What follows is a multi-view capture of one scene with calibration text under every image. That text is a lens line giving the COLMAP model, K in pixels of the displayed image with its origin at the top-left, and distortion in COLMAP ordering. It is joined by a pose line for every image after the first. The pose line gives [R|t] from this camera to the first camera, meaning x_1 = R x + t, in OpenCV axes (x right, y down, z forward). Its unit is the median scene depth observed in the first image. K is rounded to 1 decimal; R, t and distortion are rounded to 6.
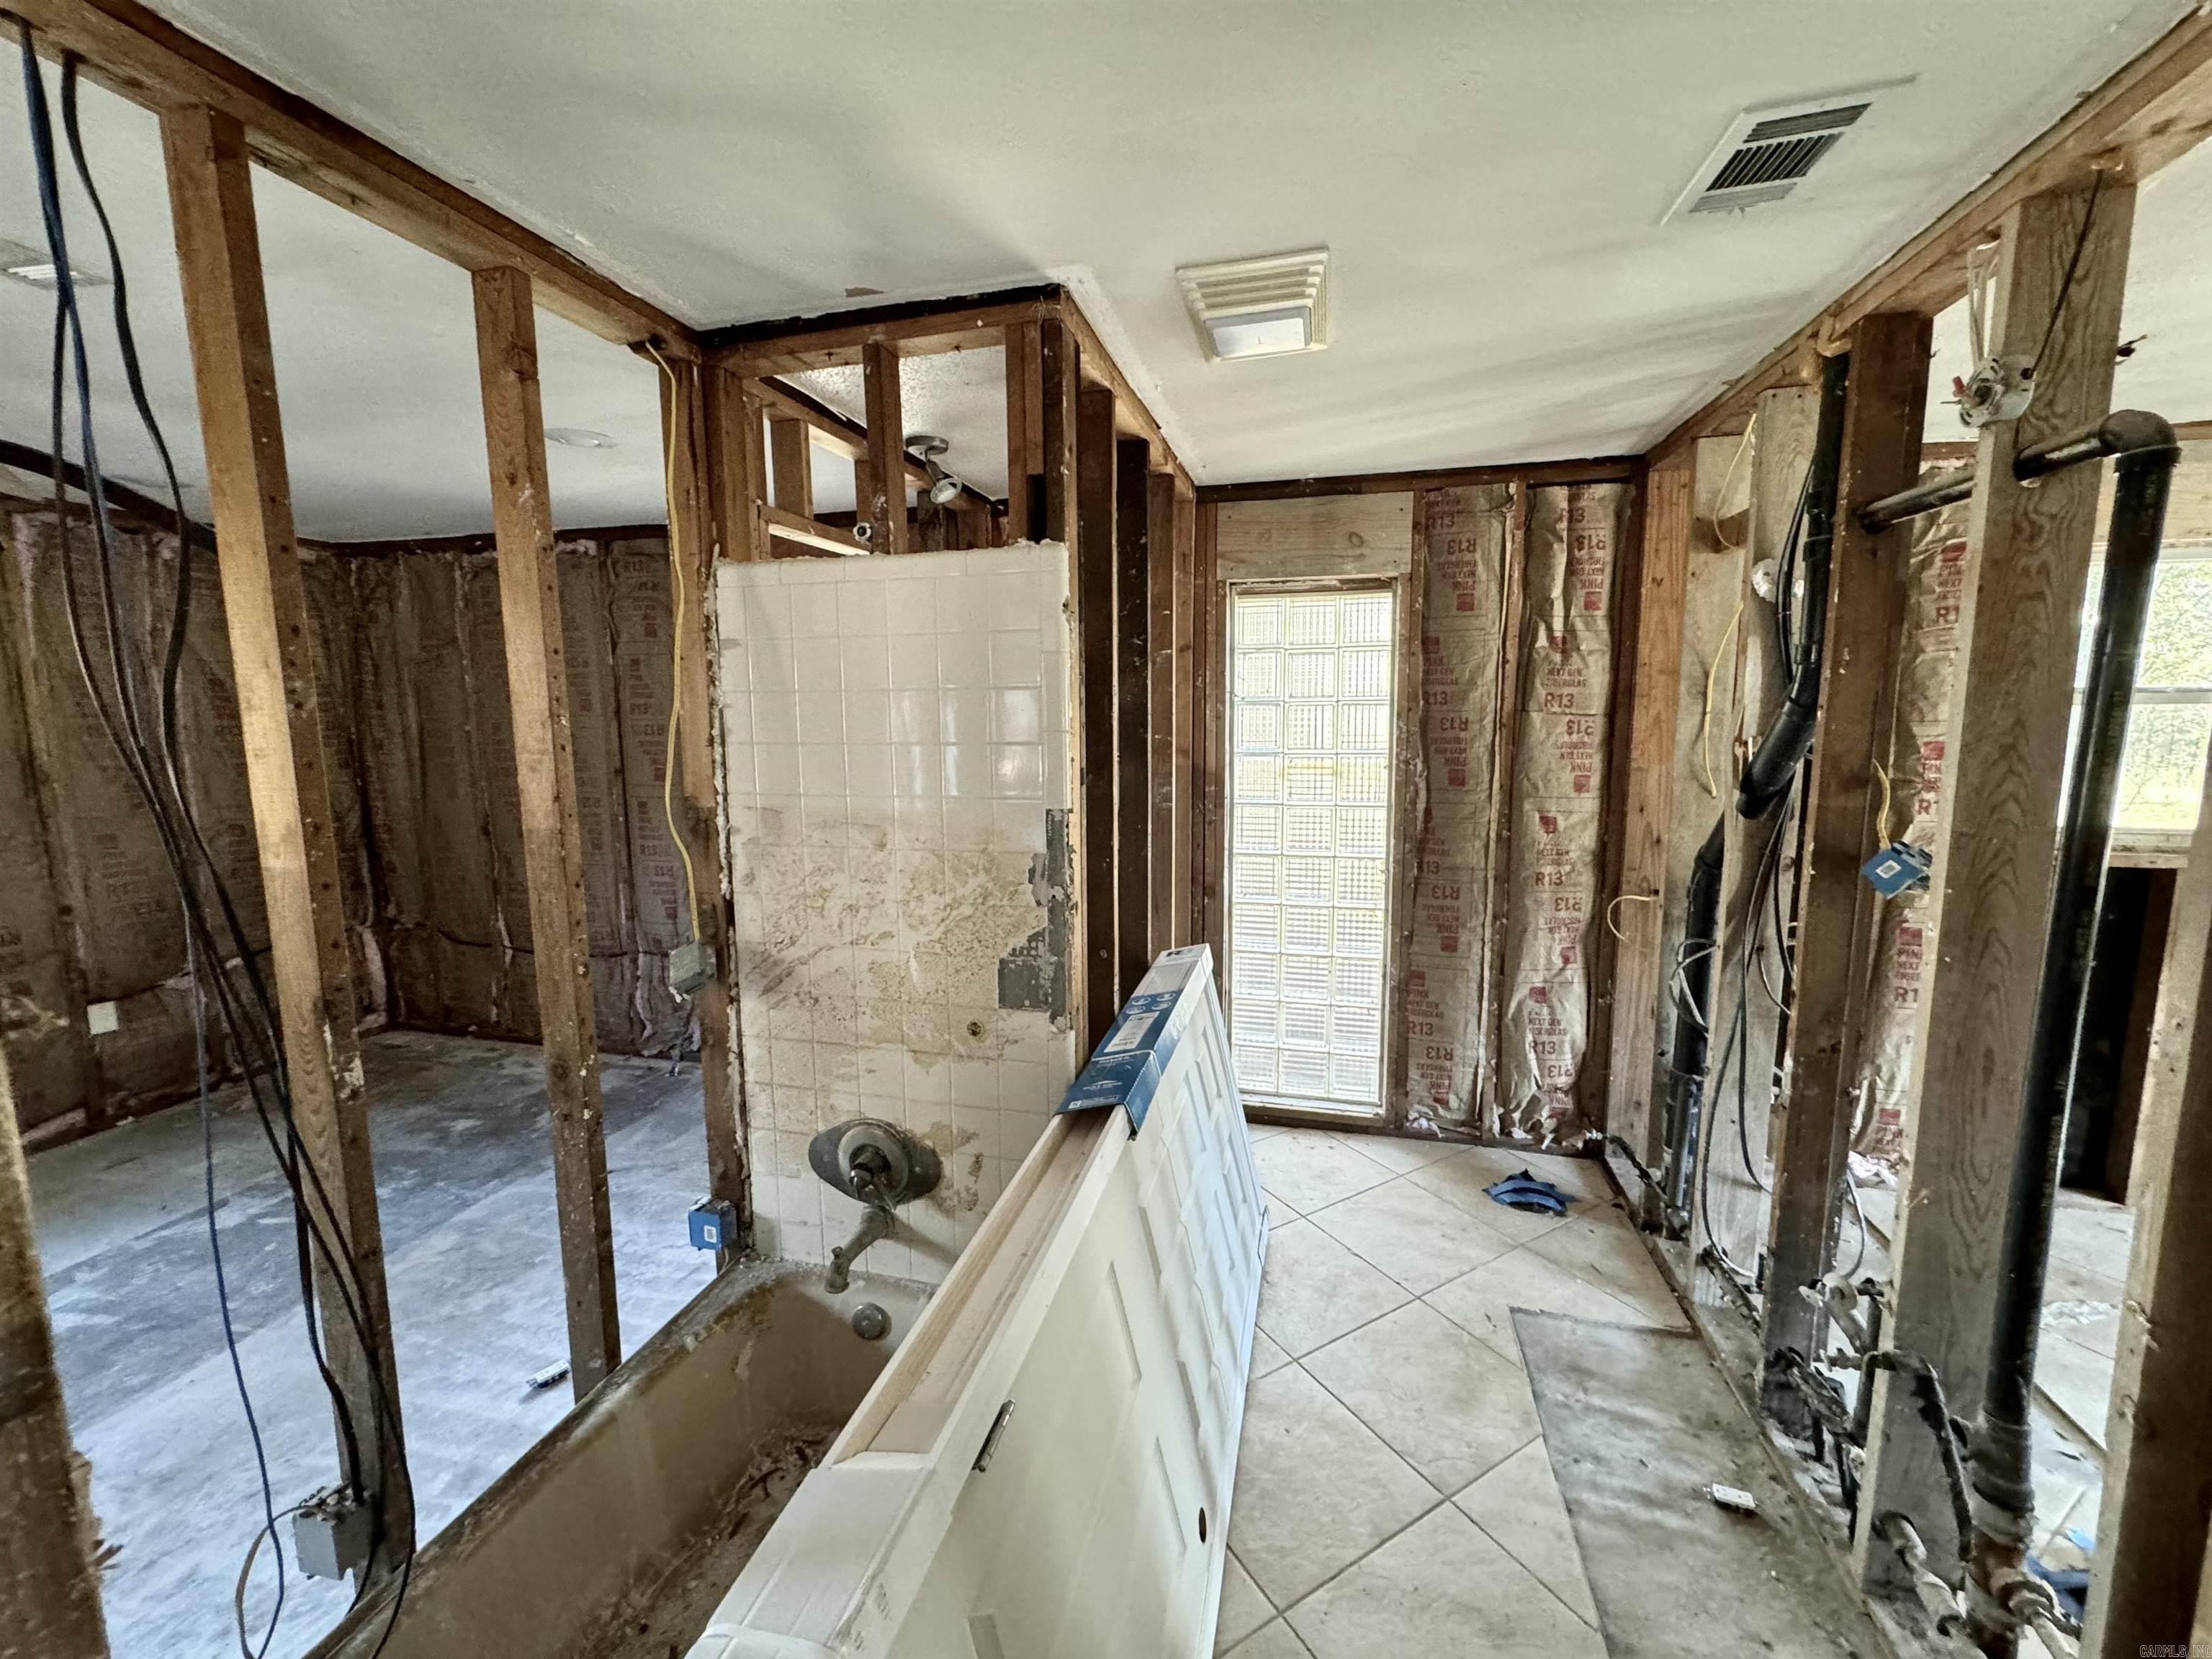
lens RADIAL K [[883.7, 0, 1104.5], [0, 883.7, 816.4], [0, 0, 1]] dist [-0.002023, 0.000438]
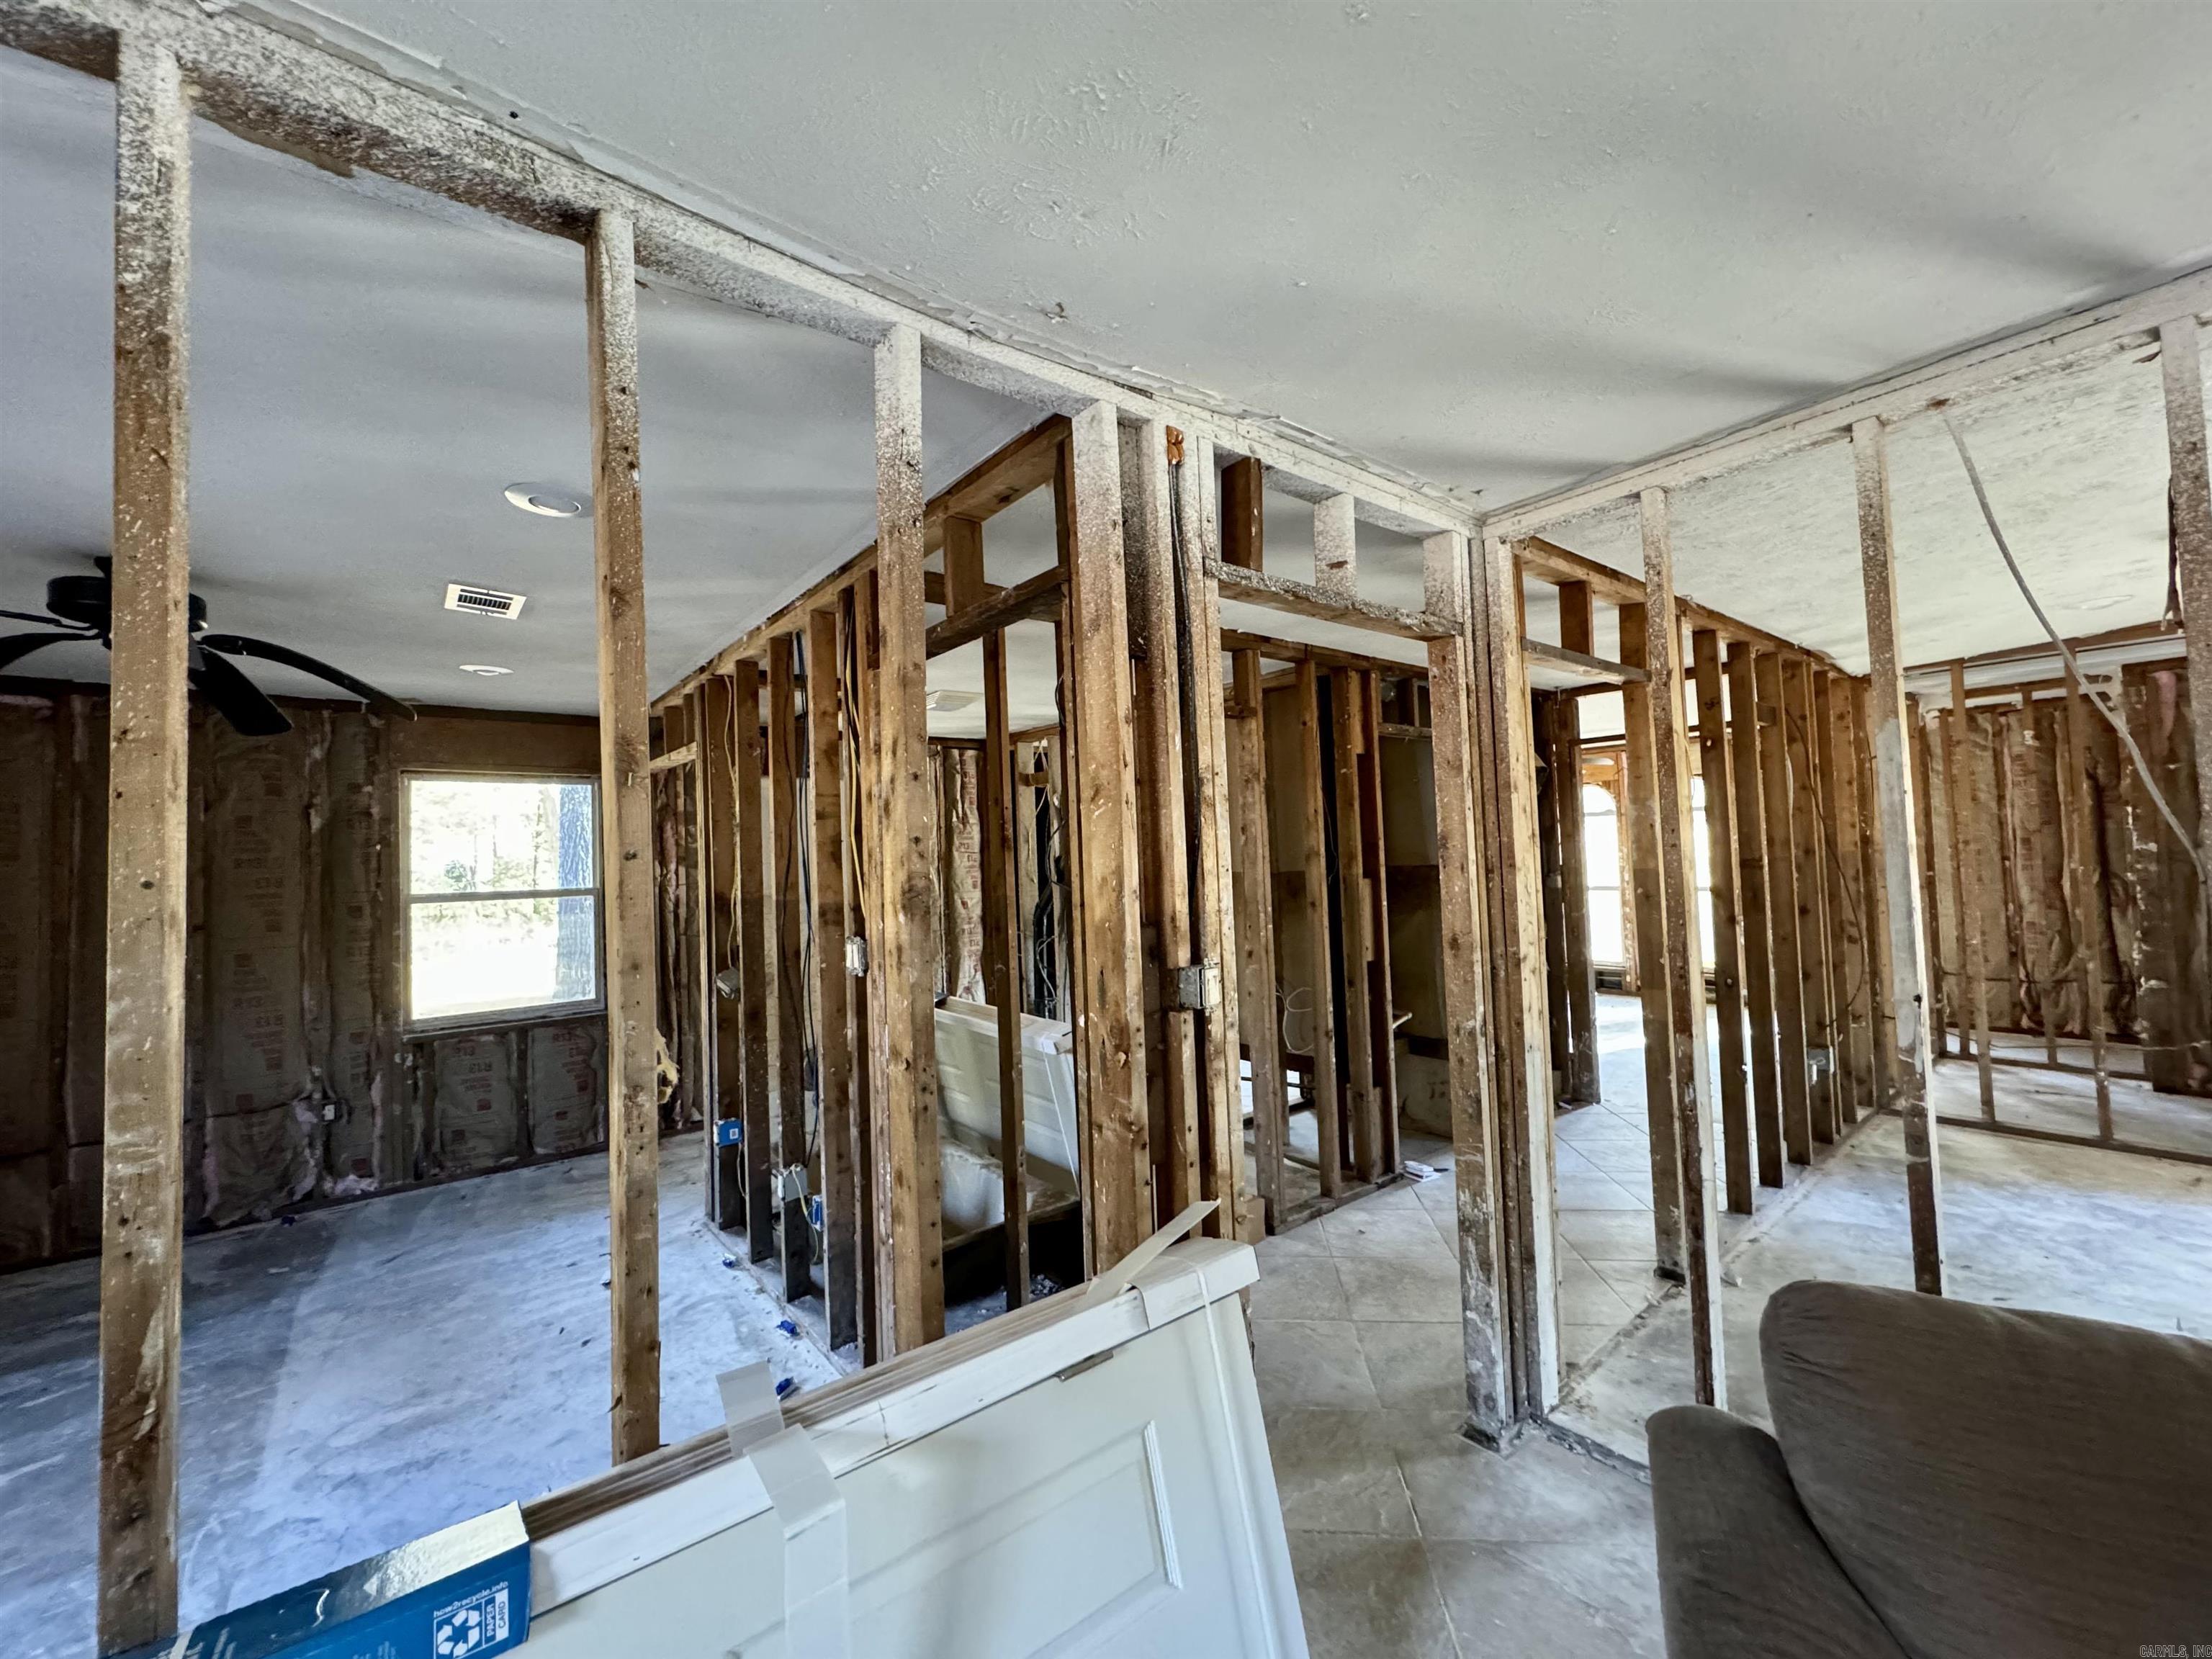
lens RADIAL K [[883.7, 0, 1108.8], [0, 883.7, 827.2], [0, 0, 1]] dist [-0.002023, 0.000438]
pose [[0.589823, 0.014204, 0.807408, -1.007648], [0.138626, 0.983222, -0.118565, 0.126713], [-0.795545, 0.181861, 0.577958, -0.522940]]
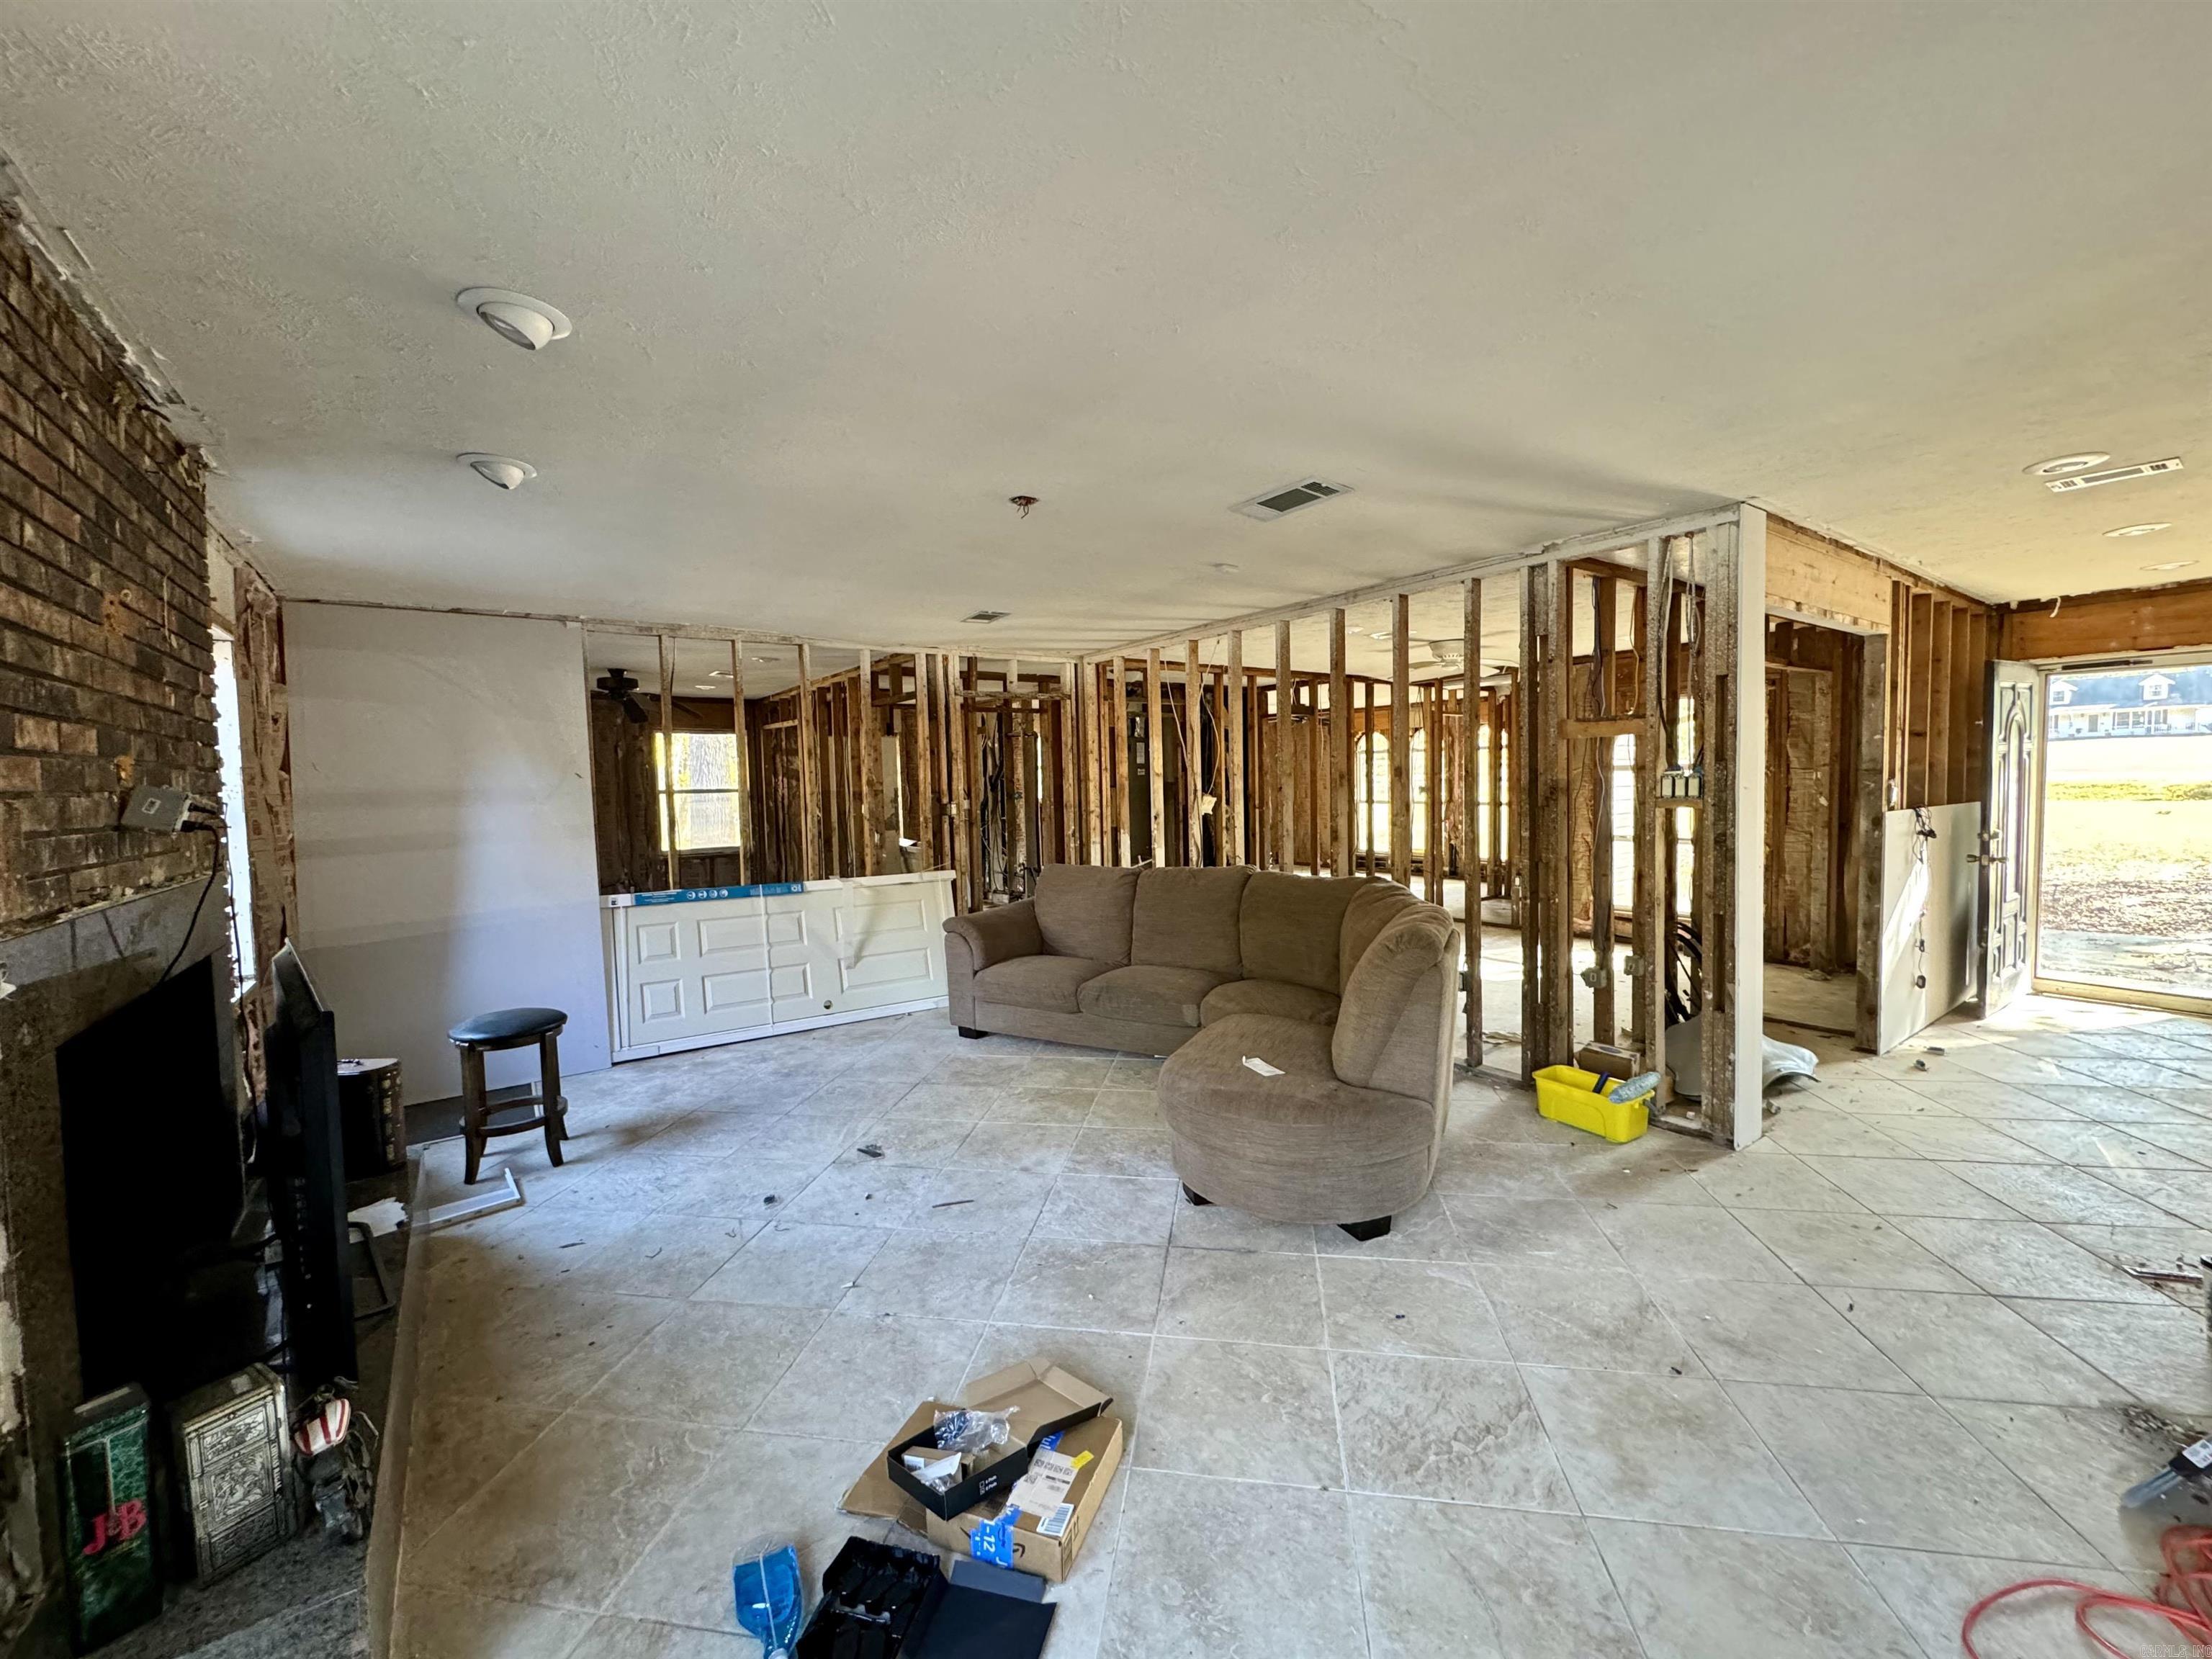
lens RADIAL K [[883.7, 0, 1103.4], [0, 883.7, 826.7], [0, 0, 1]] dist [-0.002023, 0.000438]
pose [[0.636662, -0.043645, 0.769907, -4.102469], [0.118828, 0.992025, -0.042026, 0.866798], [-0.761933, 0.118243, 0.636771, -5.058618]]
